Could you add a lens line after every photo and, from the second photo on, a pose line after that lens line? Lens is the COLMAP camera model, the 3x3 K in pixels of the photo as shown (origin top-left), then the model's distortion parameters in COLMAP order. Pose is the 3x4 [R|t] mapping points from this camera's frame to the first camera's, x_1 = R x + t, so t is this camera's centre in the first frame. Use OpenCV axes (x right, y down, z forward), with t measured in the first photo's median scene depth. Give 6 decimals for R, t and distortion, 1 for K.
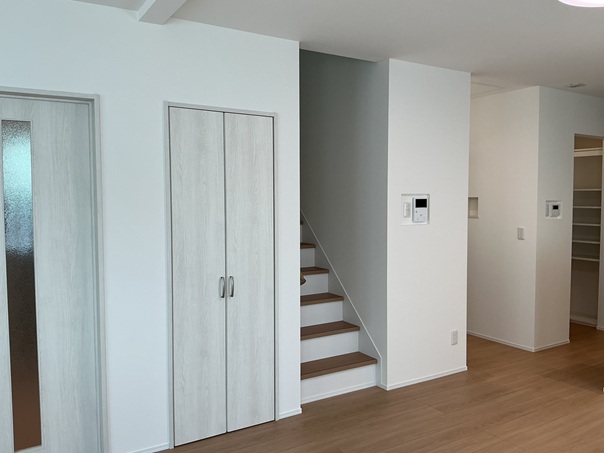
lens RADIAL K [[507.3, 0, 302.0], [0, 507.3, 226.5], [0, 0, 1]] dist [-0.003107, -0.001537]
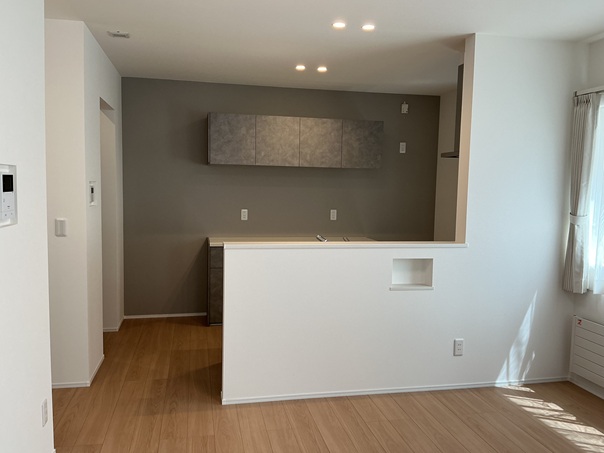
lens RADIAL K [[507.3, 0, 302.0], [0, 507.3, 226.5], [0, 0, 1]] dist [-0.003107, -0.001537]
pose [[0.339743, -0.065717, 0.938220, -0.132886], [0.032323, 0.997782, 0.058184, -0.020961], [-0.939963, 0.010559, 0.341114, 0.515954]]
